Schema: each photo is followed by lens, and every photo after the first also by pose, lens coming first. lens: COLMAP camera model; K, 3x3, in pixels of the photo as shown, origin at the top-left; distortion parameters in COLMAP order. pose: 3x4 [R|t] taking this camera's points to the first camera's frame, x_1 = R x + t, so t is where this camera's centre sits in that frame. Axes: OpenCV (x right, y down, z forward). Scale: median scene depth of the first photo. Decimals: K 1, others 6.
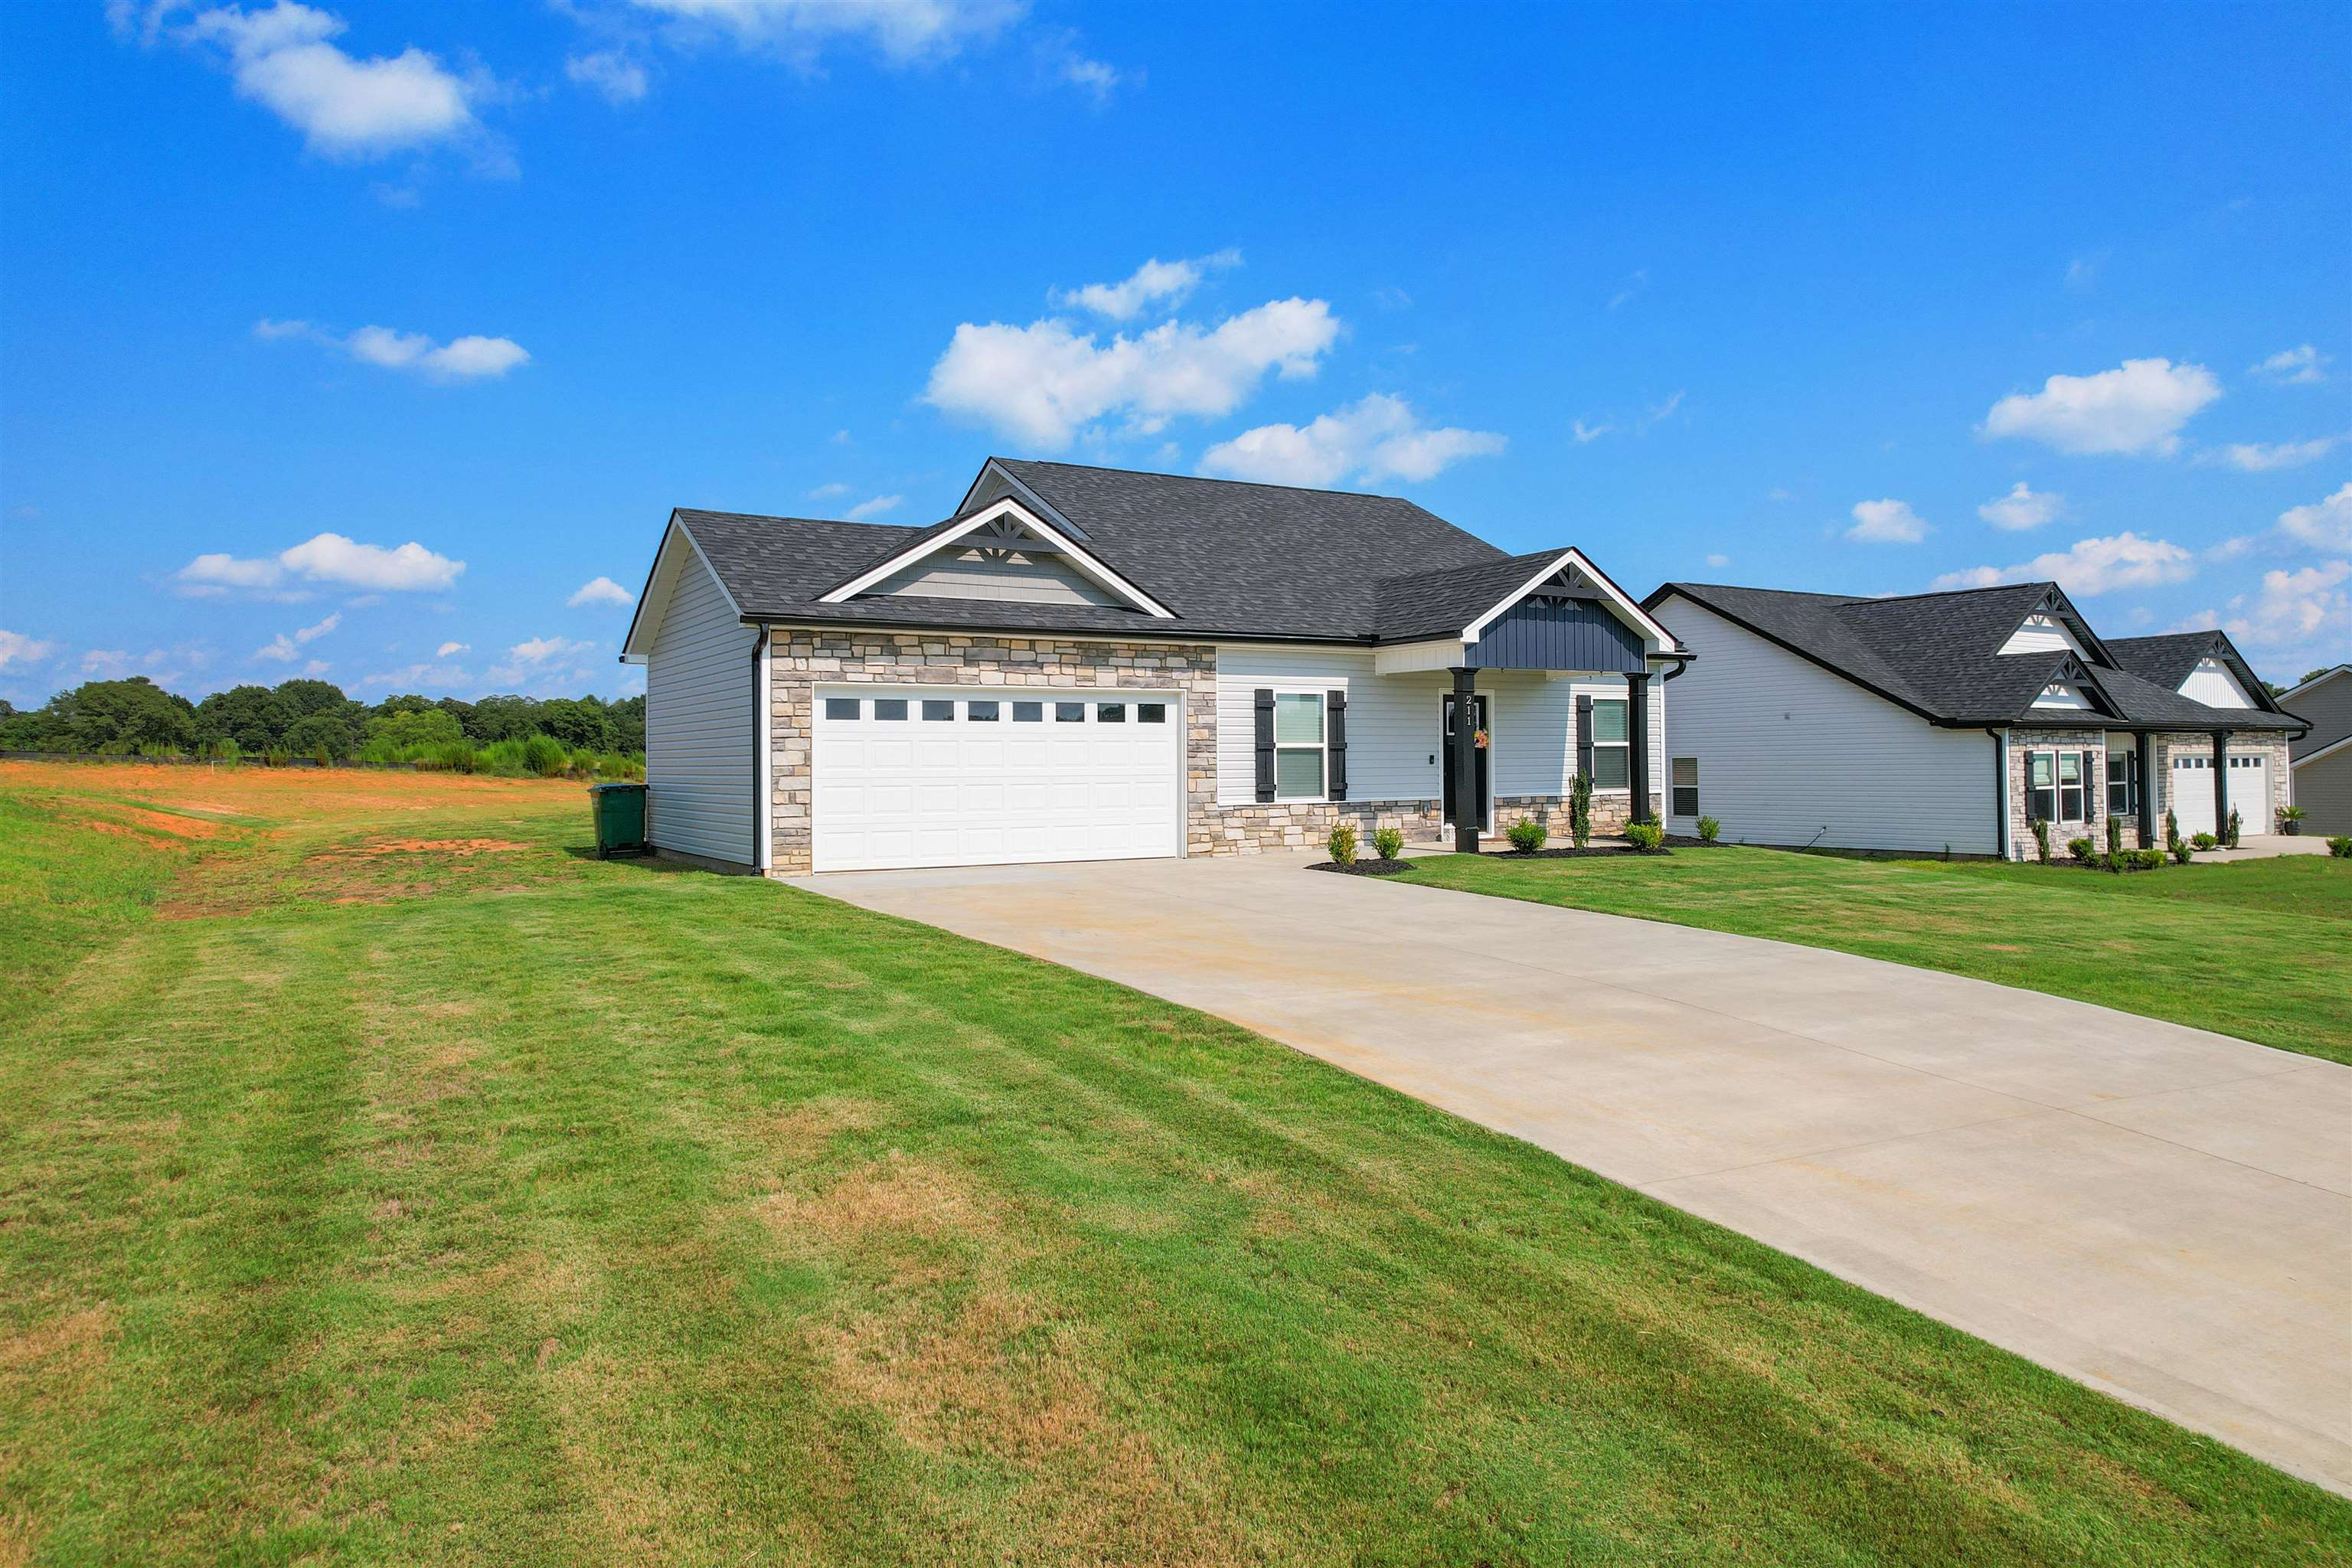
lens RADIAL K [[1516.5, 0, 1183.0], [0, 1516.5, 700.0], [0, 0, 1]] dist [-0.039231, -0.001074]
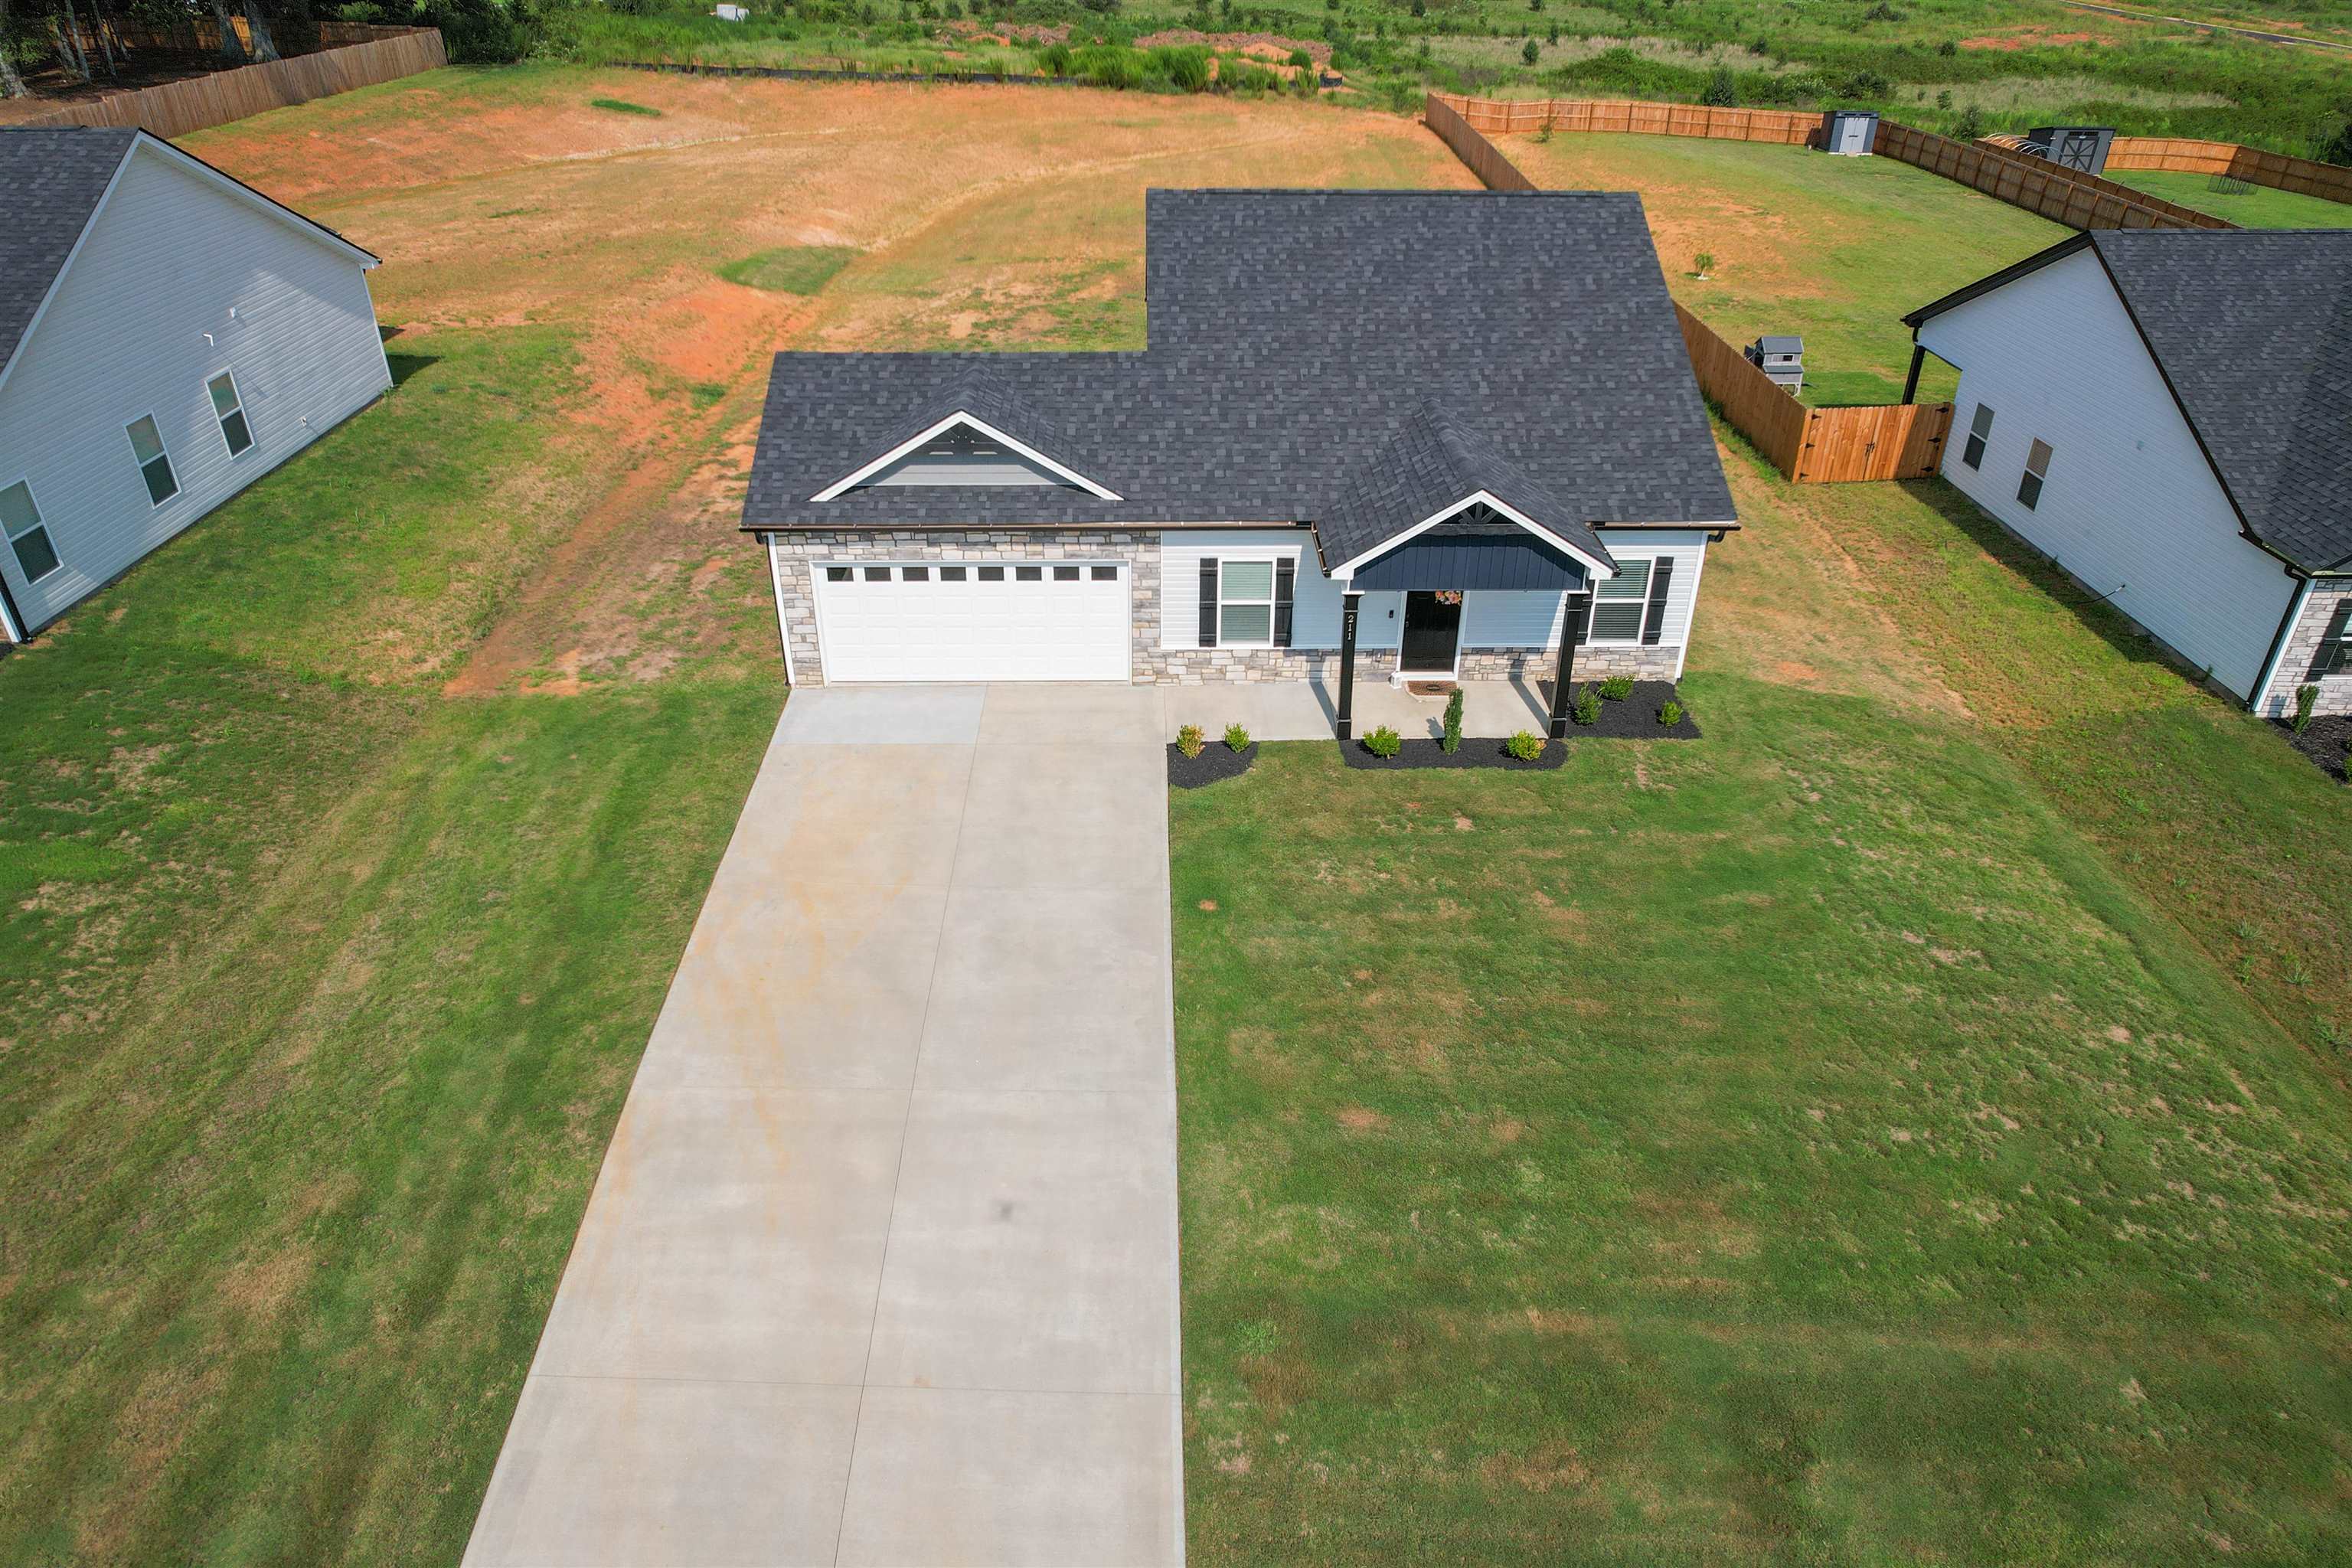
lens RADIAL K [[1481.7, 0, 1169.1], [0, 1481.7, 749.2], [0, 0, 1]] dist [-0.037973, 0.000895]
pose [[0.869894, 0.253457, -0.423137, 0.550027], [0.010117, 0.848524, 0.529061, -0.488337], [0.493136, -0.464507, 0.735561, 0.096356]]
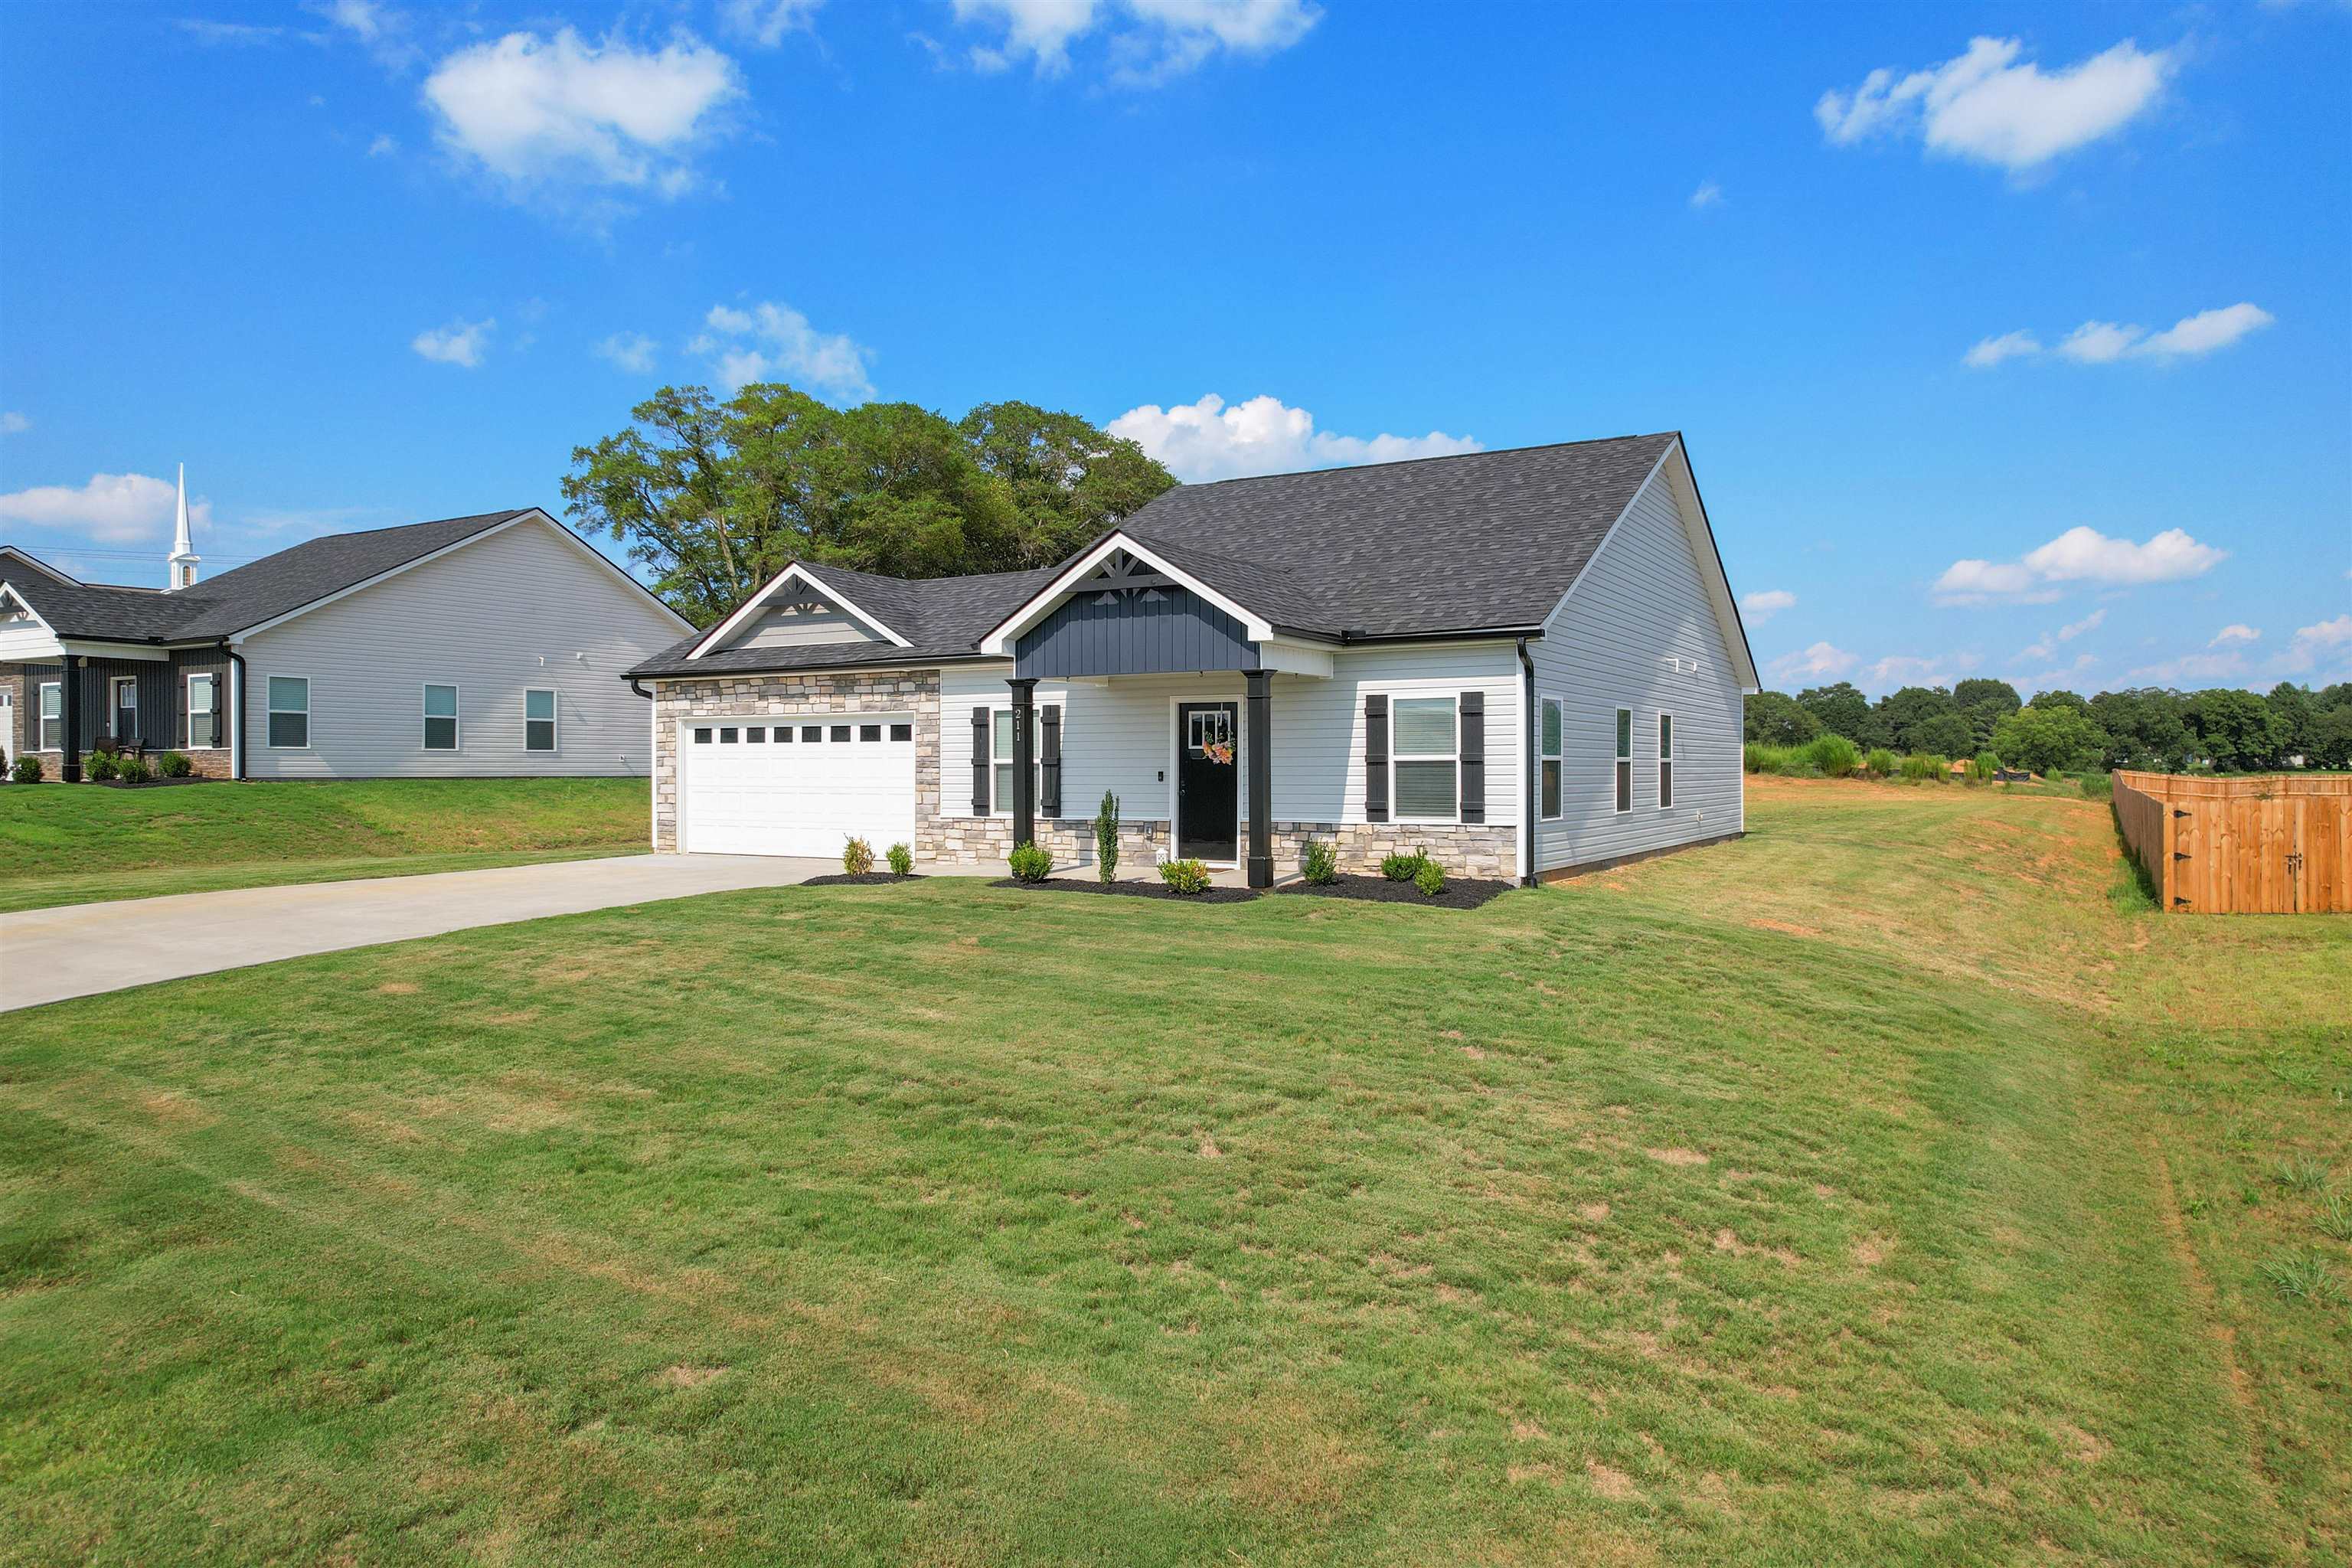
lens RADIAL K [[1481.7, 0, 1169.1], [0, 1481.7, 749.2], [0, 0, 1]] dist [-0.037973, 0.000895]
pose [[0.488876, -0.003735, -0.872345, 1.024271], [0.034607, 0.999287, 0.015115, 0.011073], [0.871666, -0.037578, 0.488657, 0.629464]]
